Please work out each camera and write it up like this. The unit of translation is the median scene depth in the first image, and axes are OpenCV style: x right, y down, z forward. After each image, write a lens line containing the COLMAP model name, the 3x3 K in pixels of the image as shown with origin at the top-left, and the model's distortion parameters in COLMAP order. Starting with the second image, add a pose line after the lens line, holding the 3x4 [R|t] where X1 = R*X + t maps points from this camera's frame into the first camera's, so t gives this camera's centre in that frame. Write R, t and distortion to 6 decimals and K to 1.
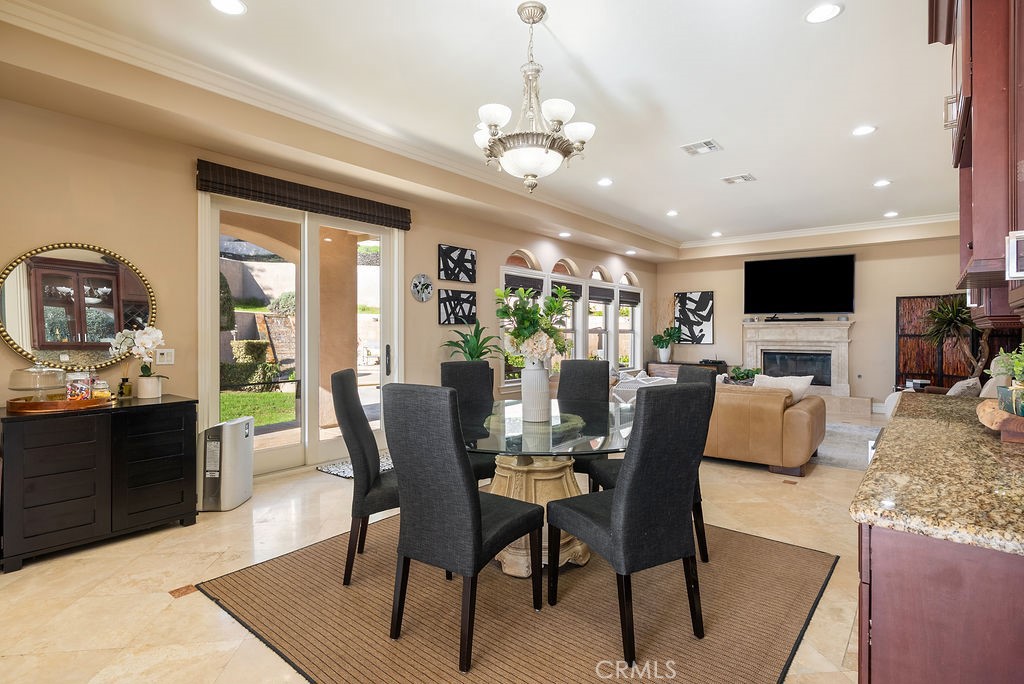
lens RADIAL K [[507.5, 0, 513.8], [0, 507.5, 335.9], [0, 0, 1]] dist [0.002286, -0.000493]
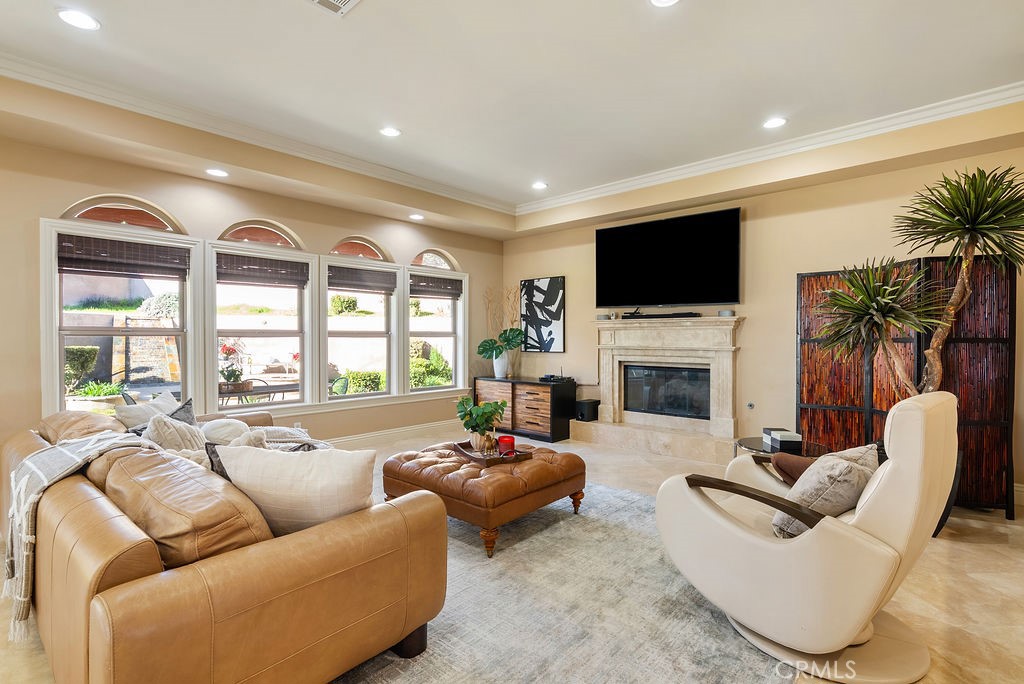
lens RADIAL K [[482.8, 0, 509.9], [0, 482.8, 344.4], [0, 0, 1]] dist [-0.003340, 0.000591]
pose [[0.997895, 0.000088, -0.064856, 0.381470], [0.000455, 0.999965, 0.008364, -0.000566], [0.064855, -0.008376, 0.997860, 0.353261]]
